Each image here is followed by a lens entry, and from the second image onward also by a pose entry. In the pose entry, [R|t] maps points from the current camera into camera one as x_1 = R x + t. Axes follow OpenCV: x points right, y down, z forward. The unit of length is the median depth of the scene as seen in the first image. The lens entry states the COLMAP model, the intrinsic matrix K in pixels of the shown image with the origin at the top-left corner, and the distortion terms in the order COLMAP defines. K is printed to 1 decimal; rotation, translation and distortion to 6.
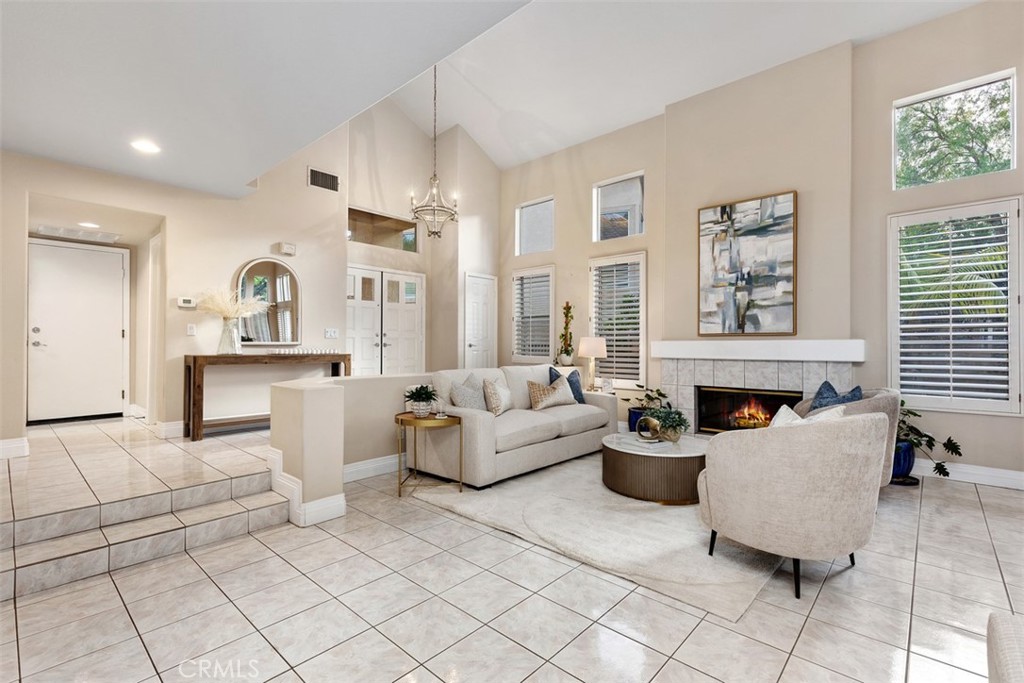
lens RADIAL K [[465.0, 0, 515.5], [0, 465.0, 341.1], [0, 0, 1]] dist [0.013692, -0.001329]
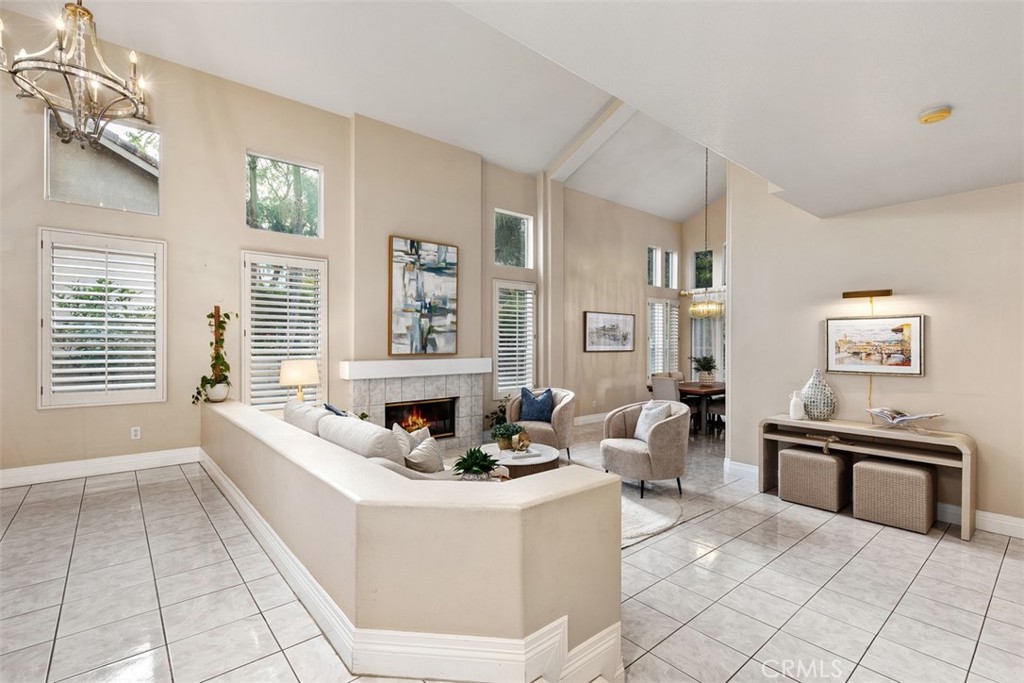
lens RADIAL K [[465.0, 0, 518.1], [0, 465.0, 344.0], [0, 0, 1]] dist [0.013692, -0.001329]
pose [[0.128033, -0.004304, 0.991761, -0.647046], [-0.011293, 0.999919, 0.005797, -0.050486], [-0.991706, -0.011942, 0.127974, 0.614254]]
